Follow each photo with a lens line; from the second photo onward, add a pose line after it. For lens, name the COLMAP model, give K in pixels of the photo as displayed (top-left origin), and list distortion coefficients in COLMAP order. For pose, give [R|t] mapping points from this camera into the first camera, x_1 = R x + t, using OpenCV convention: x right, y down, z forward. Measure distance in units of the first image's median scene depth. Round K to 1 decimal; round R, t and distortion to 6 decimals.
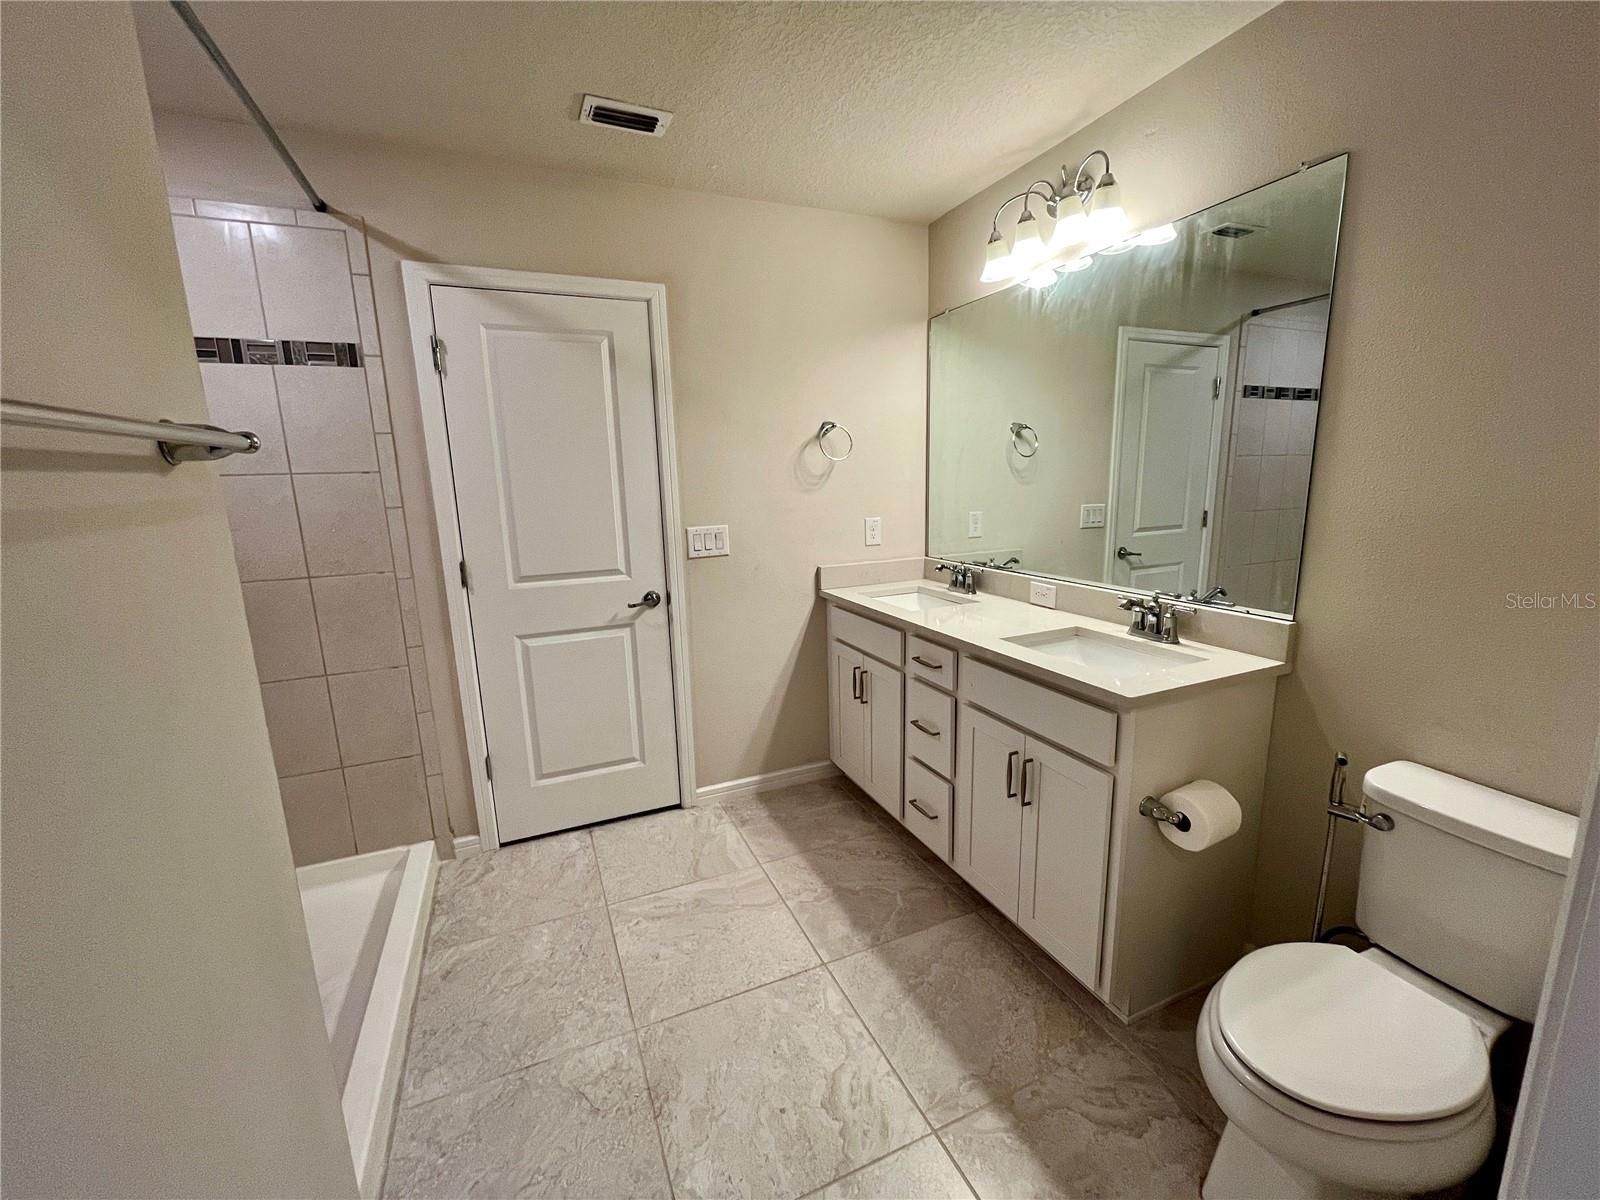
lens RADIAL K [[646.6, 0, 800.0], [0, 646.6, 600.0], [0, 0, 1]] dist [-0.002704, -0.000459]
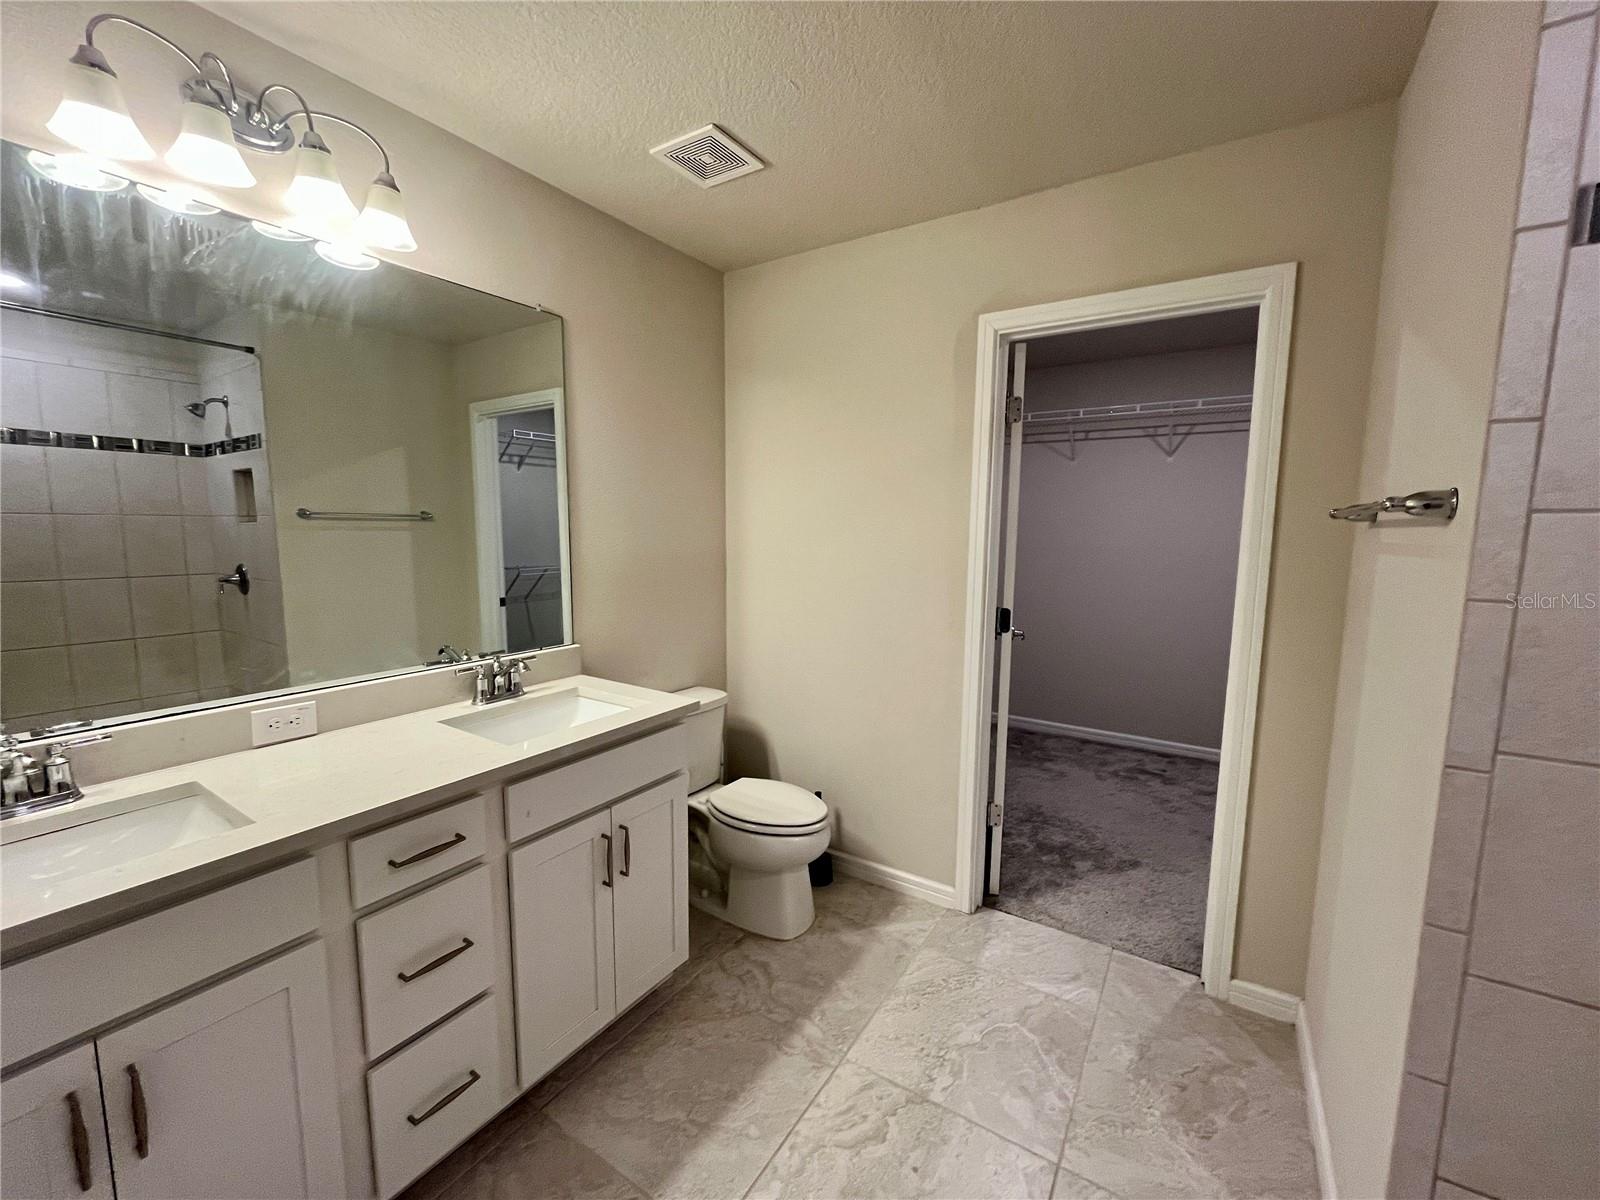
lens RADIAL K [[646.6, 0, 800.0], [0, 646.6, 600.0], [0, 0, 1]] dist [-0.002704, -0.000459]
pose [[-0.551454, -0.076161, 0.830721, -0.597205], [0.164552, 0.966327, 0.197827, -0.238375], [-0.817815, 0.245789, -0.520352, 1.263897]]
